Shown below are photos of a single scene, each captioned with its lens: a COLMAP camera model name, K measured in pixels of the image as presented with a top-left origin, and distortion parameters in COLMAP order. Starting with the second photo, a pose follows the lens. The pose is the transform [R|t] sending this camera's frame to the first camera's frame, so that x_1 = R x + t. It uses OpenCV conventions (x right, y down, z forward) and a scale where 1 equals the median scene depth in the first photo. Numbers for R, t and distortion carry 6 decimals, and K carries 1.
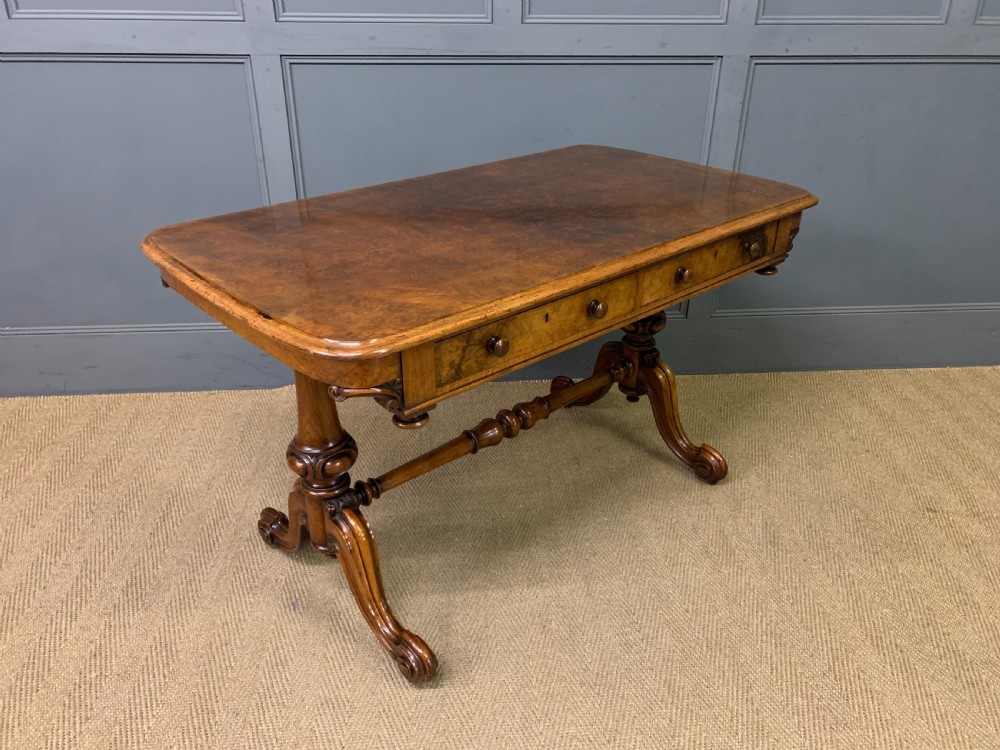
lens RADIAL K [[772.1, 0, 503.2], [0, 772.1, 379.3], [0, 0, 1]] dist [0.031041, -0.020549]
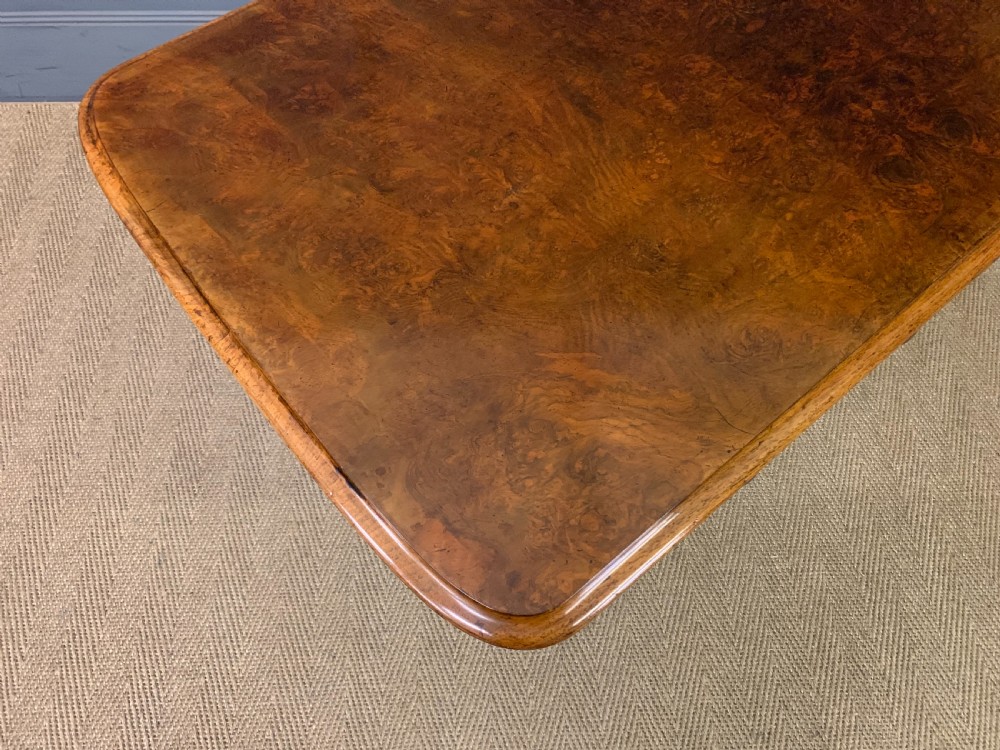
lens RADIAL K [[772.1, 0, 503.3], [0, 772.1, 367.7], [0, 0, 1]] dist [0.031041, -0.020549]
pose [[0.998653, 0.049932, -0.014122, -0.118440], [-0.032947, 0.820403, 0.570836, -0.284355], [0.040088, -0.569602, 0.820943, 0.364154]]
